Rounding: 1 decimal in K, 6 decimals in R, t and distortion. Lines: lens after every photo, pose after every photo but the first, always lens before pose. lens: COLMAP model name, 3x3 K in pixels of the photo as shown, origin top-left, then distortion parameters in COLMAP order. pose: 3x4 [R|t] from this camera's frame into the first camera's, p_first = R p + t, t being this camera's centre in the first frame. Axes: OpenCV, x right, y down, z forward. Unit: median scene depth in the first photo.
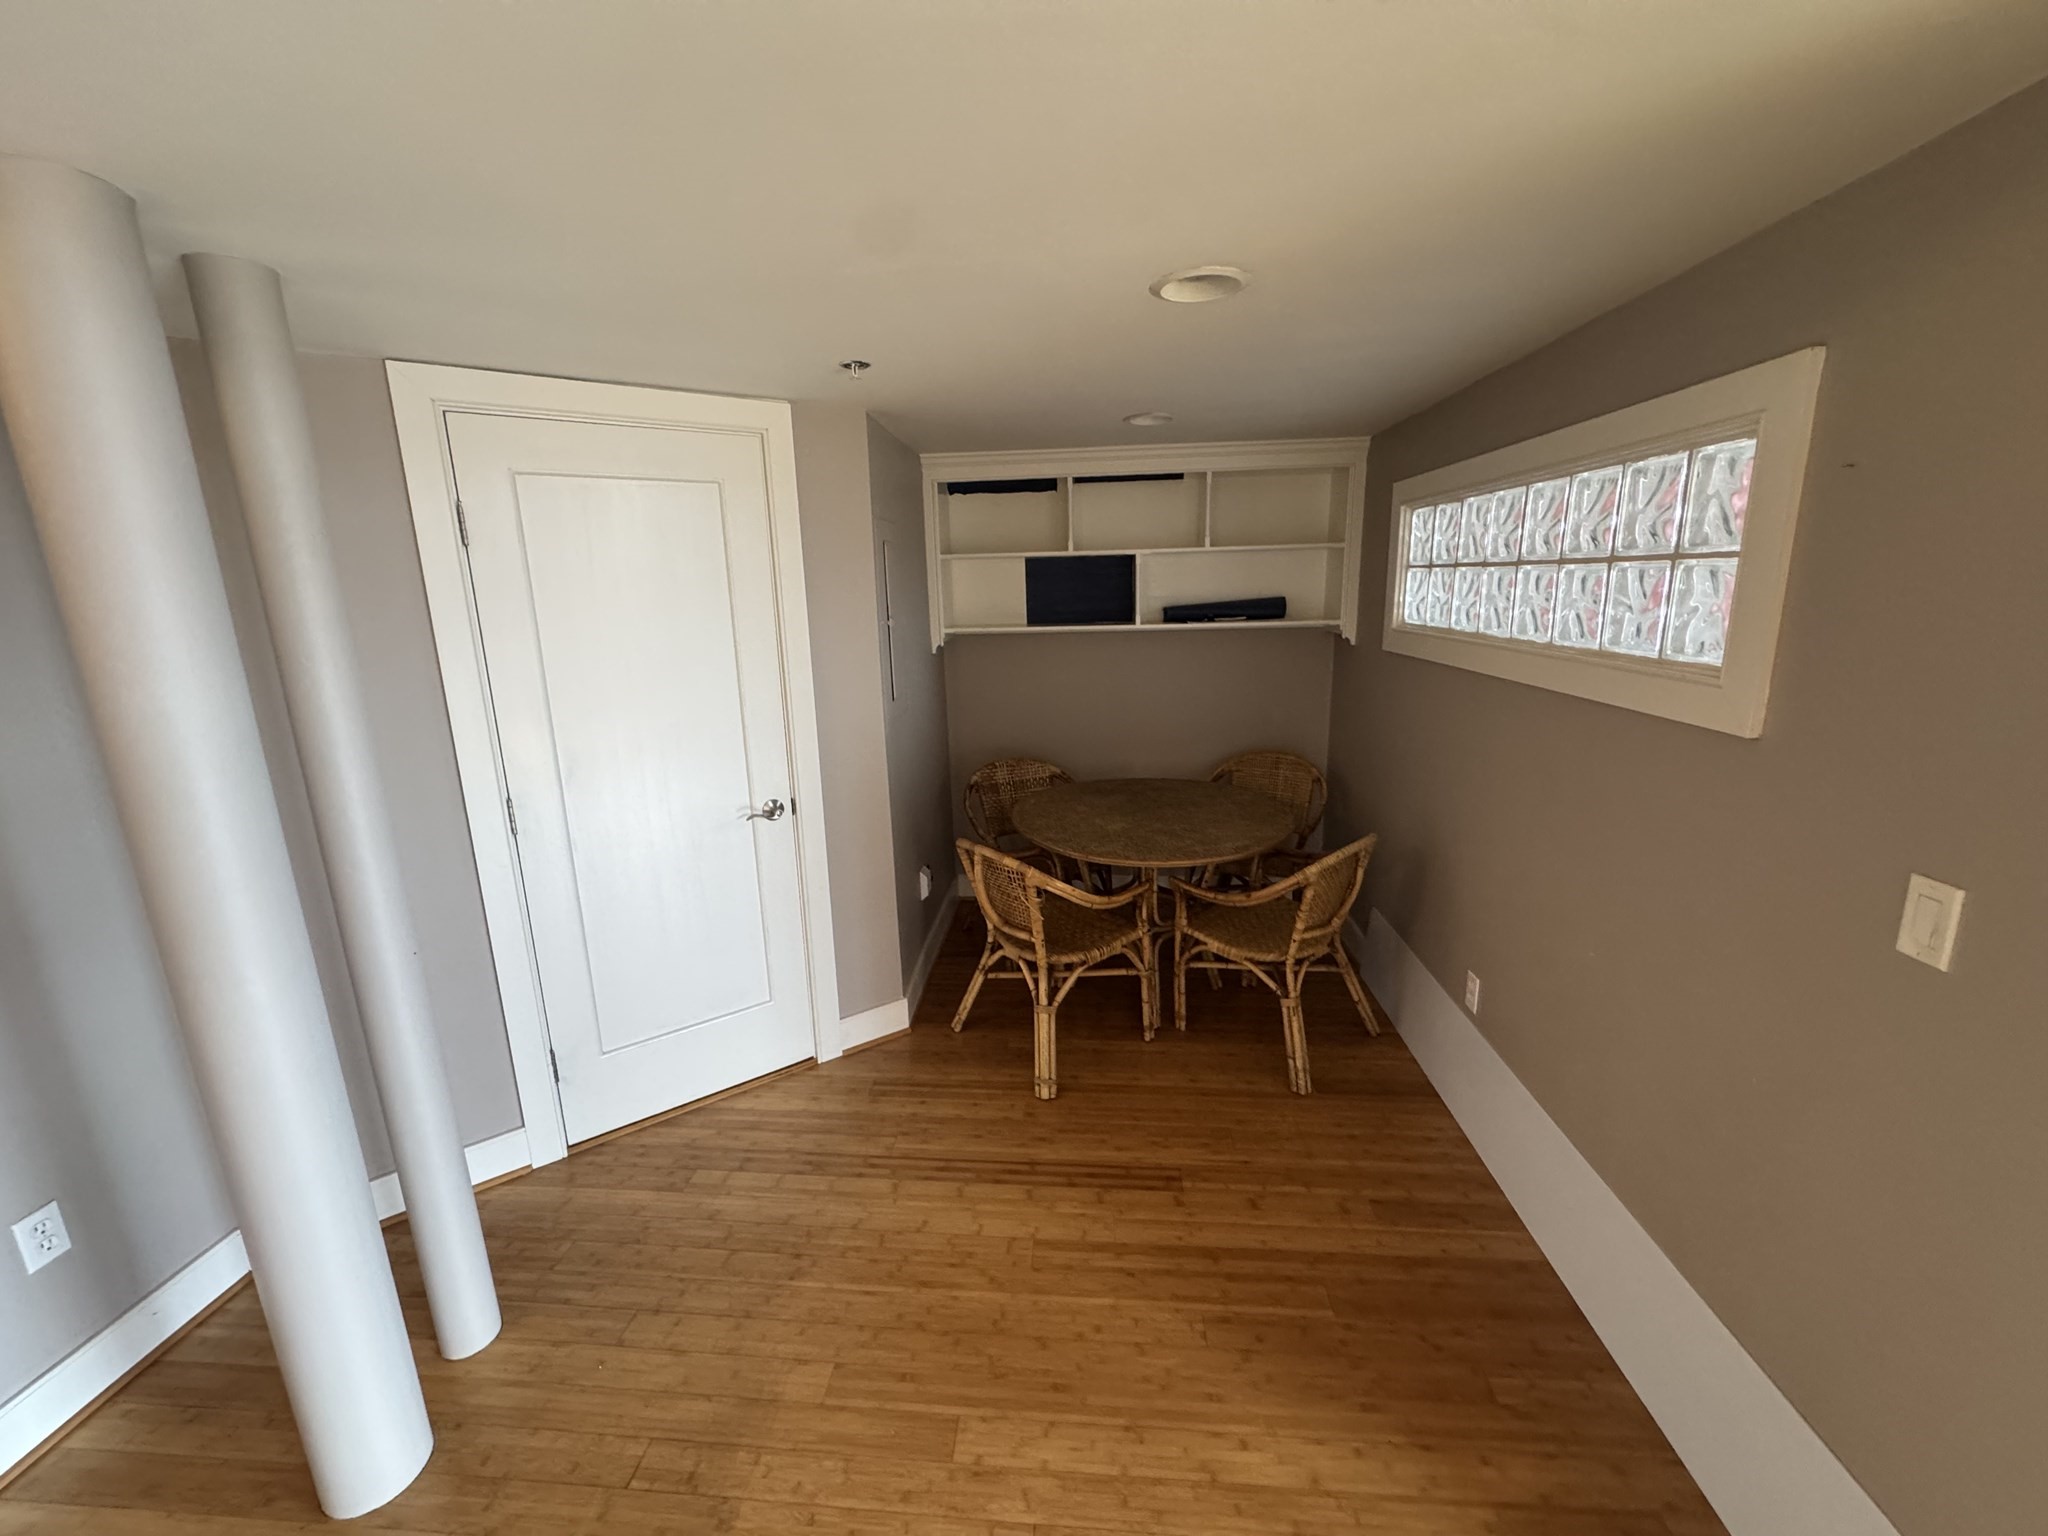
lens RADIAL K [[813.7, 0, 1024.0], [0, 813.7, 768.0], [0, 0, 1]] dist [-0.001655, 0.000306]
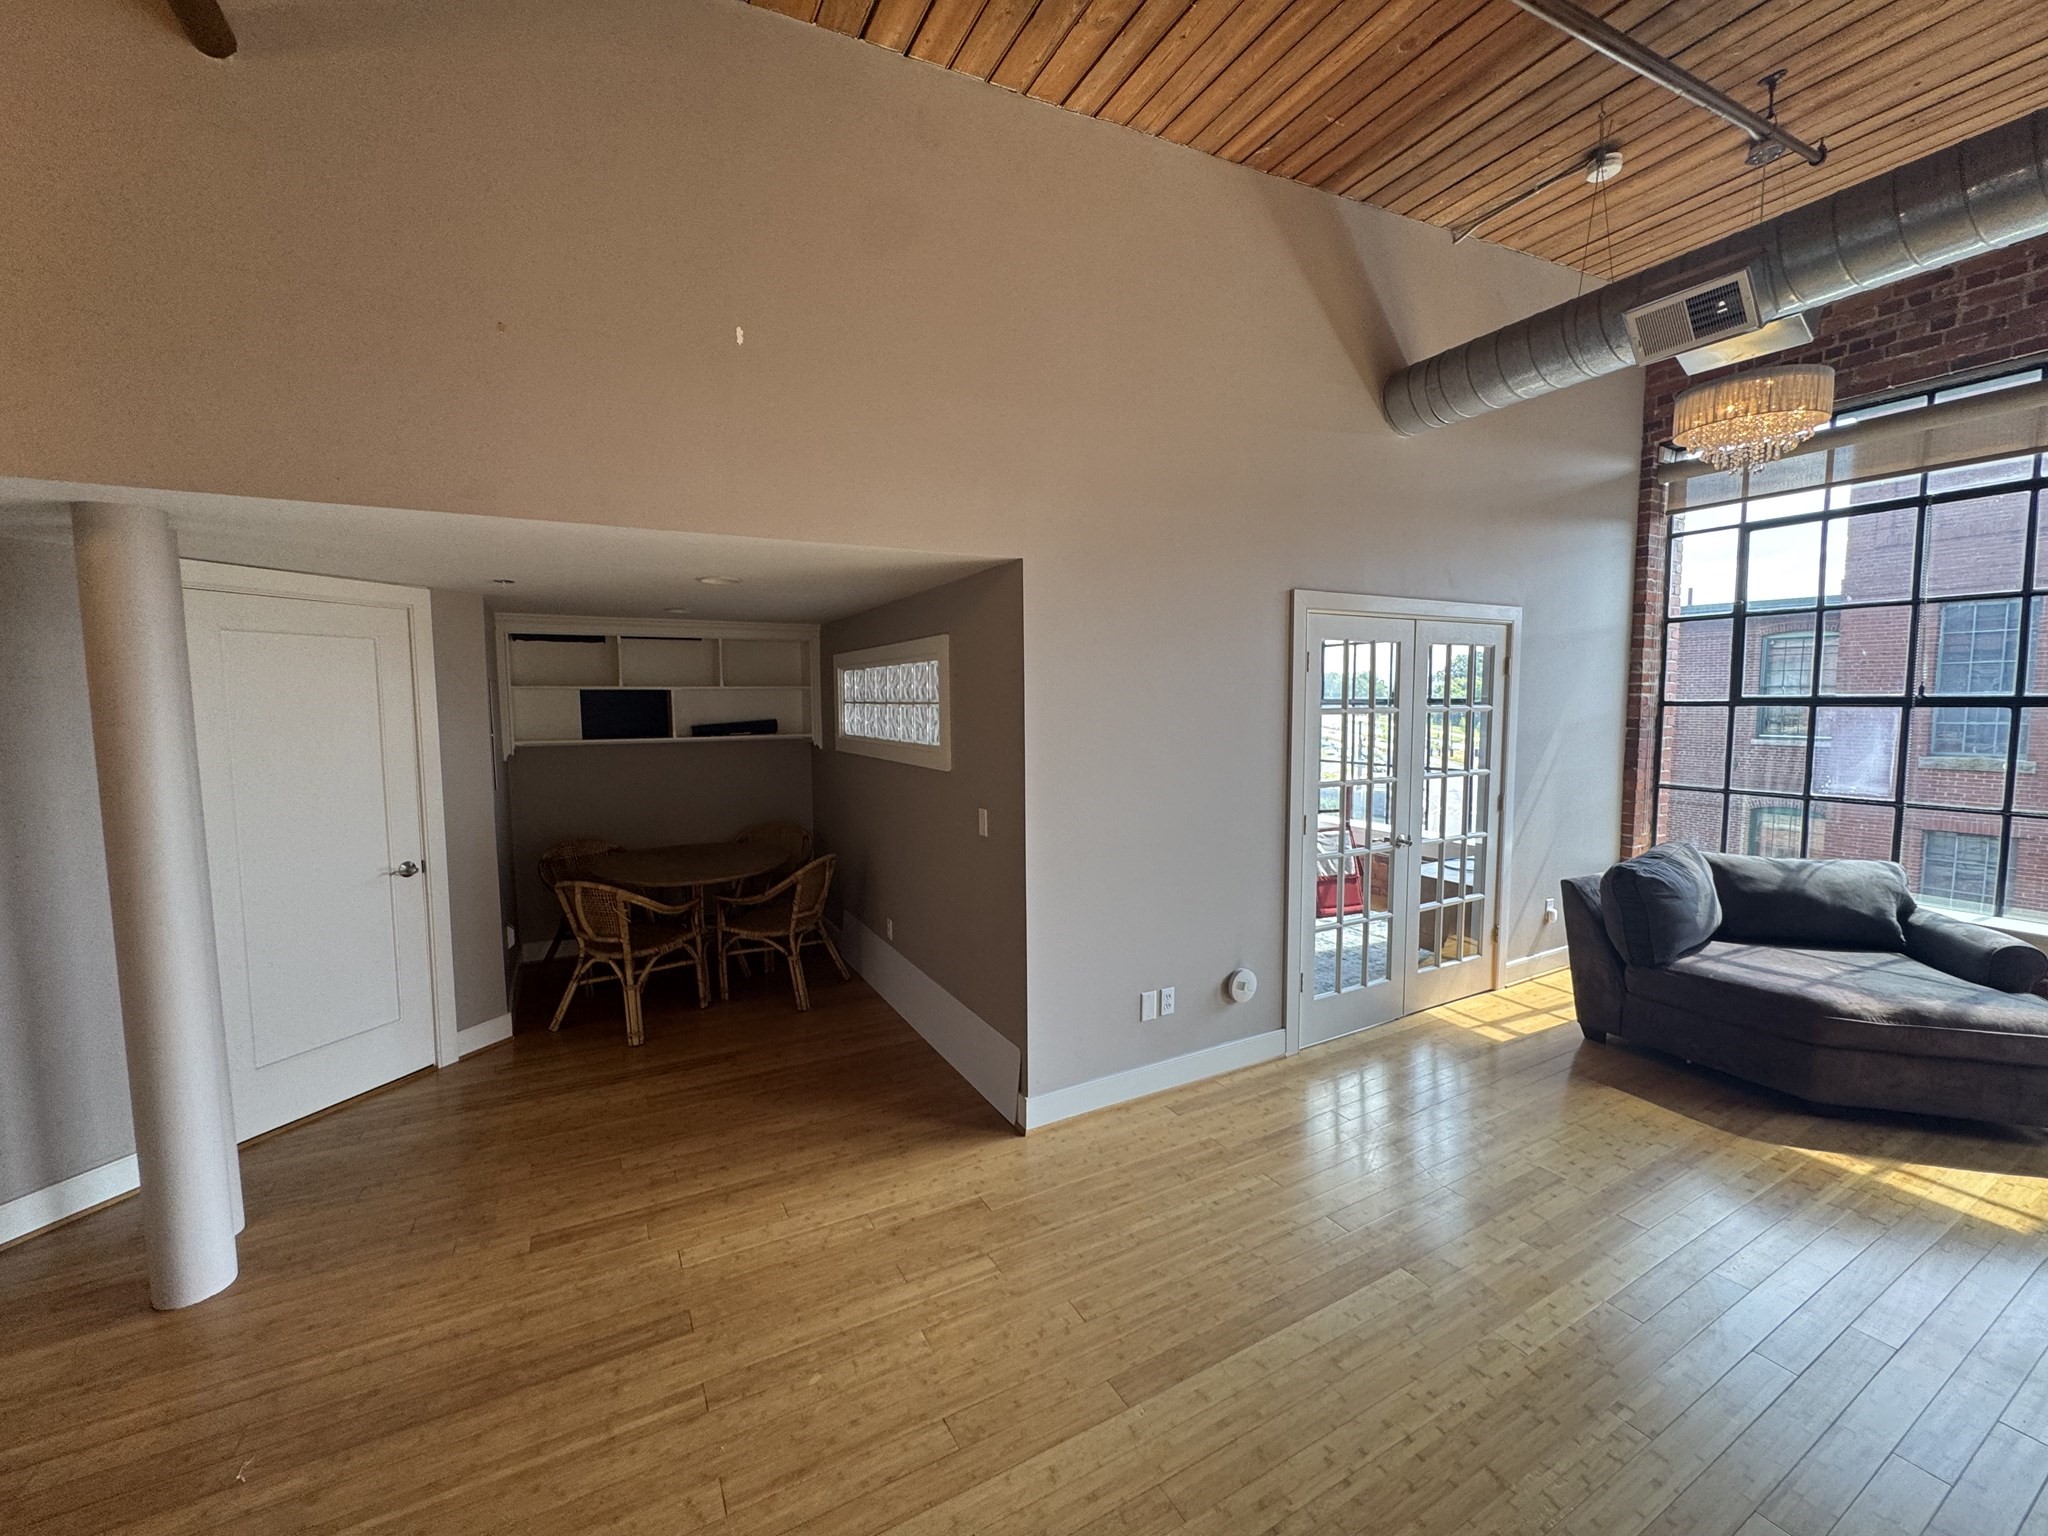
lens RADIAL K [[813.7, 0, 1024.0], [0, 813.7, 768.0], [0, 0, 1]] dist [-0.001655, 0.000306]
pose [[0.833438, -0.025082, 0.552044, -0.181542], [0.107510, 0.987241, -0.117456, 0.145036], [-0.542055, 0.157243, 0.825501, -0.663858]]
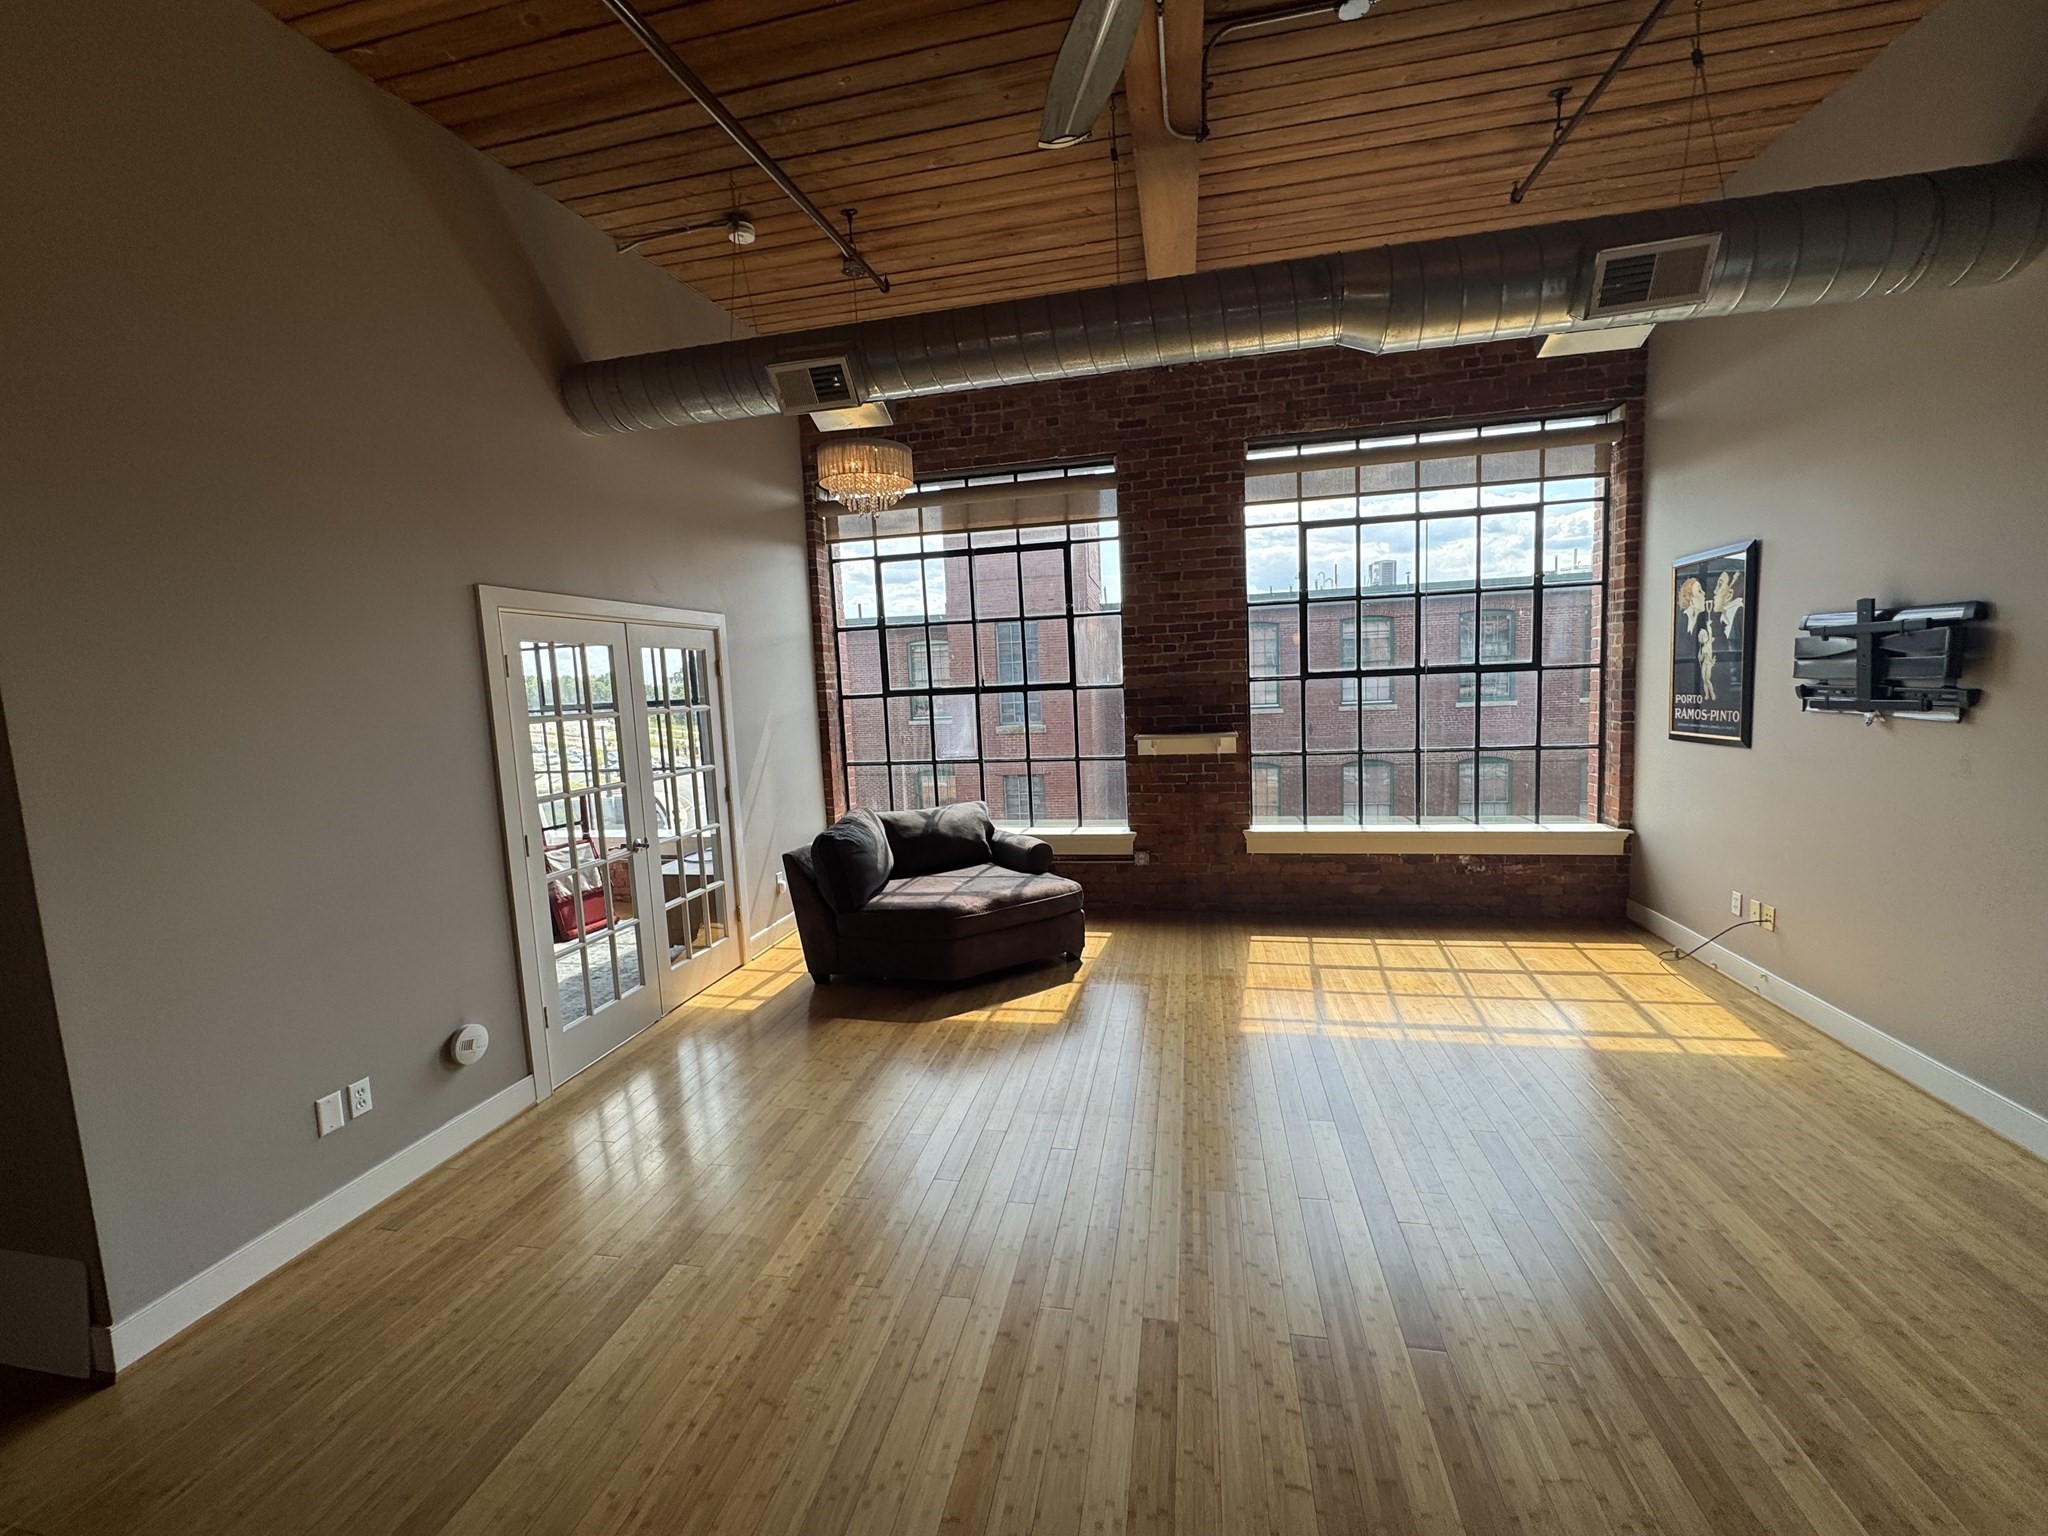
lens RADIAL K [[813.7, 0, 1024.0], [0, 813.7, 768.0], [0, 0, 1]] dist [-0.001655, 0.000306]
pose [[0.128107, -0.083446, 0.988244, -0.156636], [0.260470, 0.964305, 0.047659, 0.152107], [-0.956945, 0.251302, 0.145269, -0.704616]]
